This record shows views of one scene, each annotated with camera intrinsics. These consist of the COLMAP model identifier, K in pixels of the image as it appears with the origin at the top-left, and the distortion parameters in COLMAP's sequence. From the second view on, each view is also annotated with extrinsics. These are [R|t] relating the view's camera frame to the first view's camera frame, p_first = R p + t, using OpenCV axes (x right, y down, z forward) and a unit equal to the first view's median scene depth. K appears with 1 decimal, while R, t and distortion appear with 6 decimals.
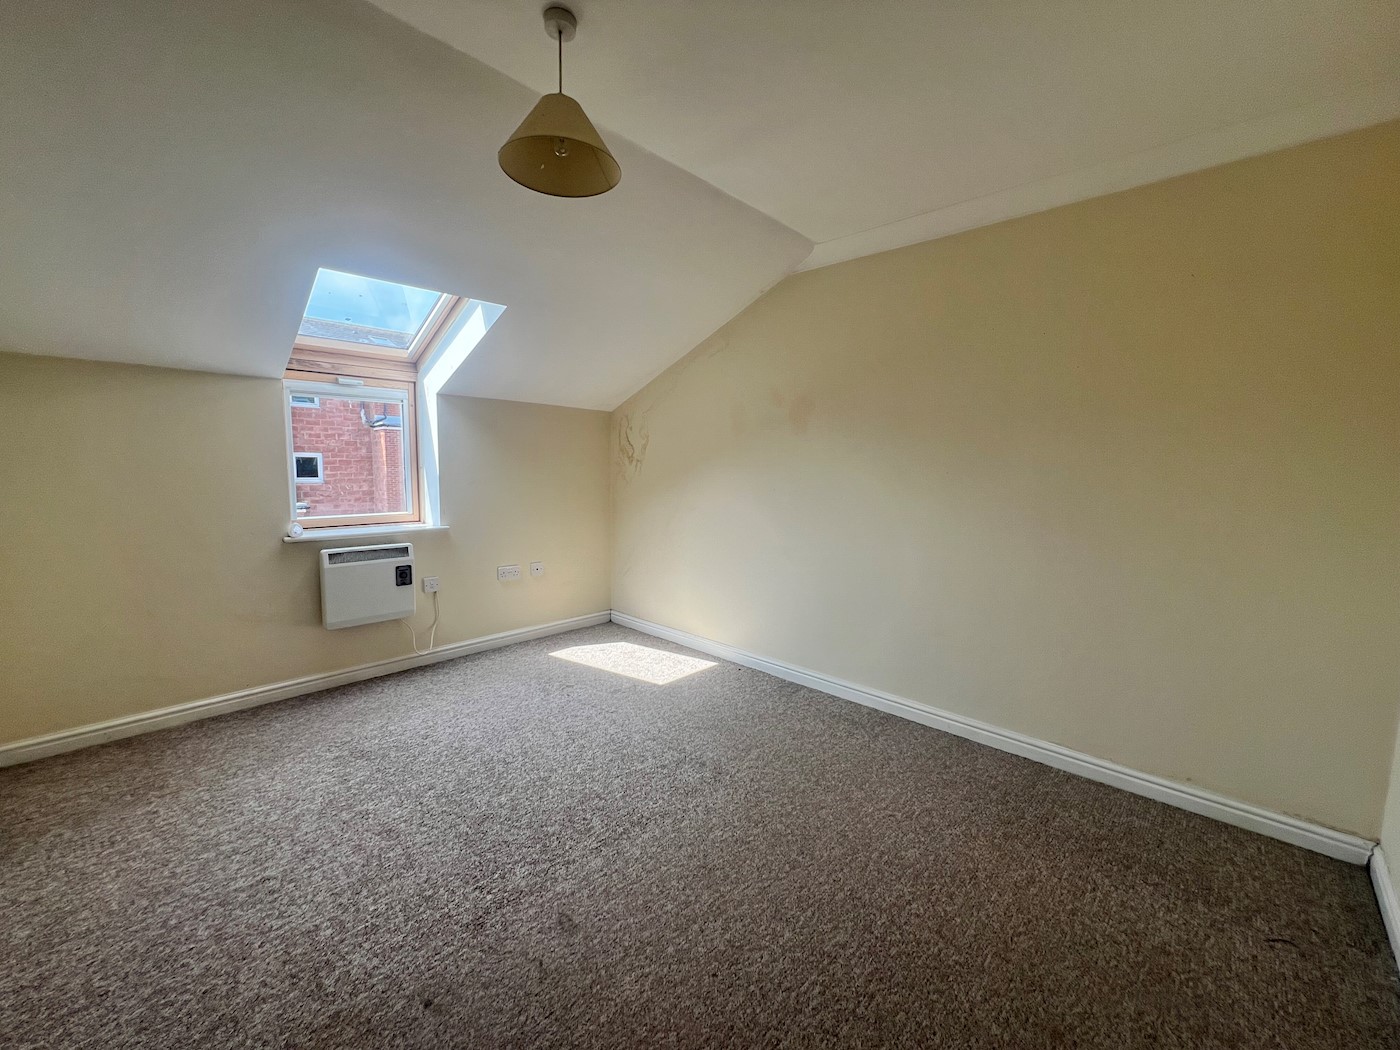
lens RADIAL K [[562.1, 0, 700.0], [0, 562.1, 525.0], [0, 0, 1]] dist [-0.001303, -0.000088]
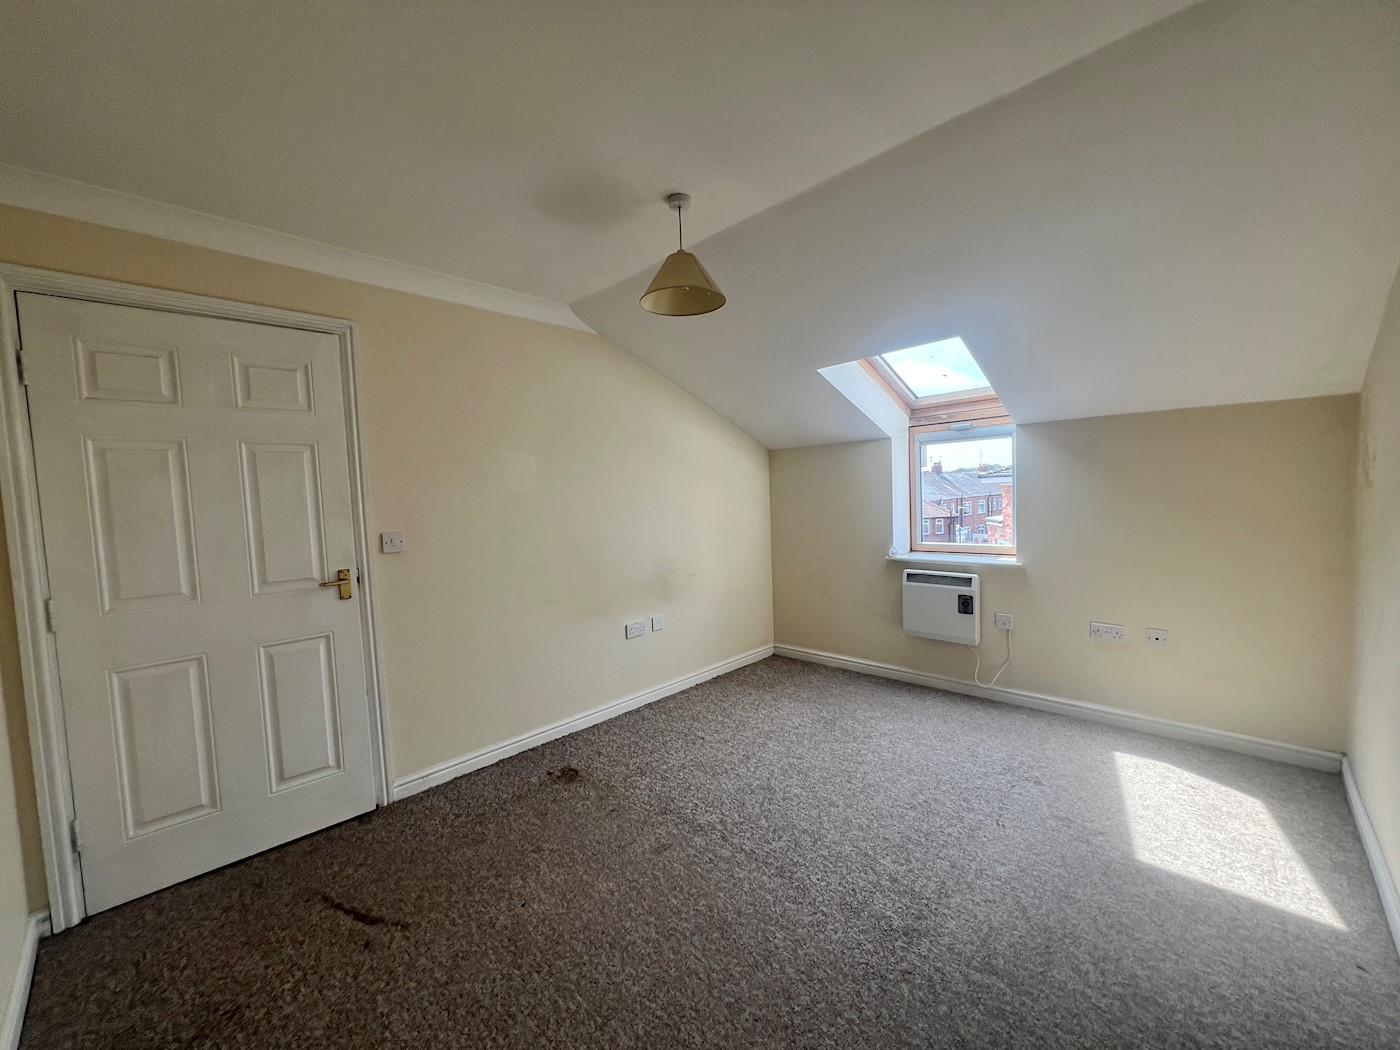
lens RADIAL K [[562.1, 0, 700.0], [0, 562.1, 525.0], [0, 0, 1]] dist [-0.001303, -0.000088]
pose [[-0.016247, 0.044132, -0.998894, 0.571792], [-0.069227, 0.996578, 0.045156, -0.077944], [0.997469, 0.069884, -0.013137, 0.546140]]
